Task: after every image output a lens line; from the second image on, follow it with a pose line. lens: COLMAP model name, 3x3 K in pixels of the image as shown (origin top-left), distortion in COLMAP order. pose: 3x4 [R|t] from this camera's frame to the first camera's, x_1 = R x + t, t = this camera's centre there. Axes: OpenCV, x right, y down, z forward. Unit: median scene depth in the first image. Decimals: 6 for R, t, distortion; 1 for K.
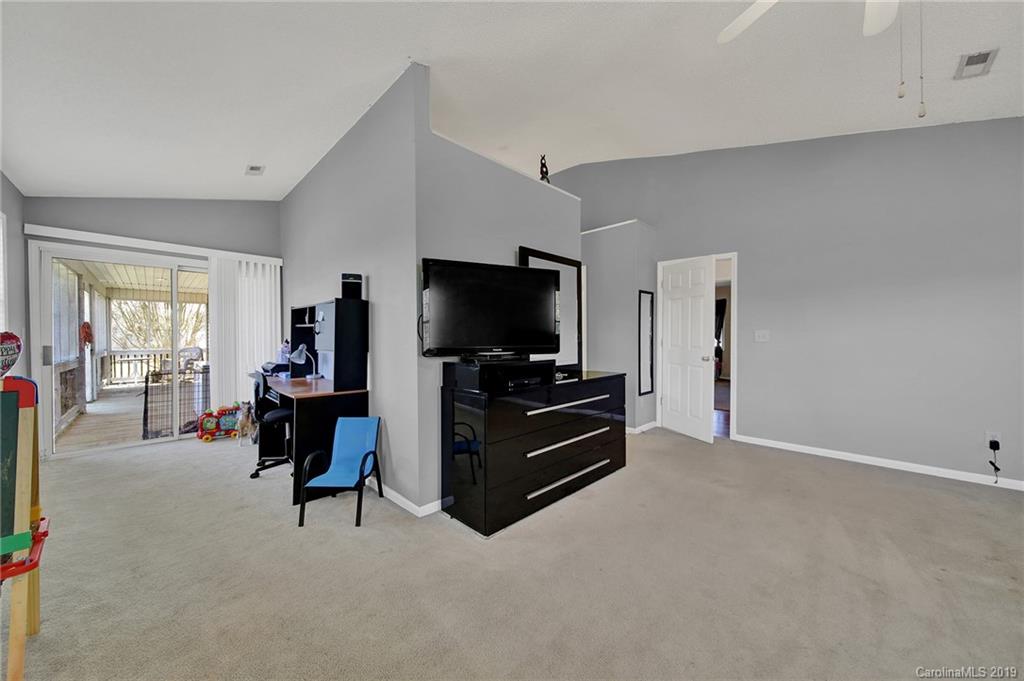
lens RADIAL K [[364.5, 0, 511.4], [0, 364.5, 337.7], [0, 0, 1]] dist [-0.000905, -0.001756]
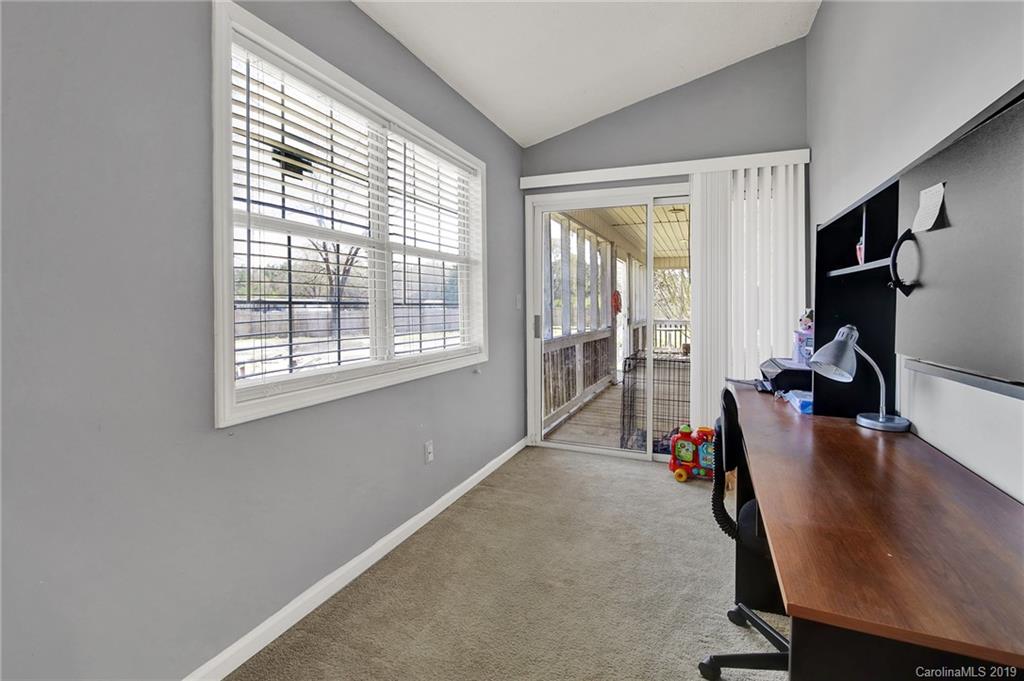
lens RADIAL K [[452.9, 0, 537.1], [0, 452.9, 308.5], [0, 0, 1]] dist [-0.000543, -0.000172]
pose [[0.422516, 0.007606, -0.906323, -0.288125], [-0.006574, 0.999964, 0.005327, 0.000567], [0.906331, 0.003707, 0.422551, 0.516543]]
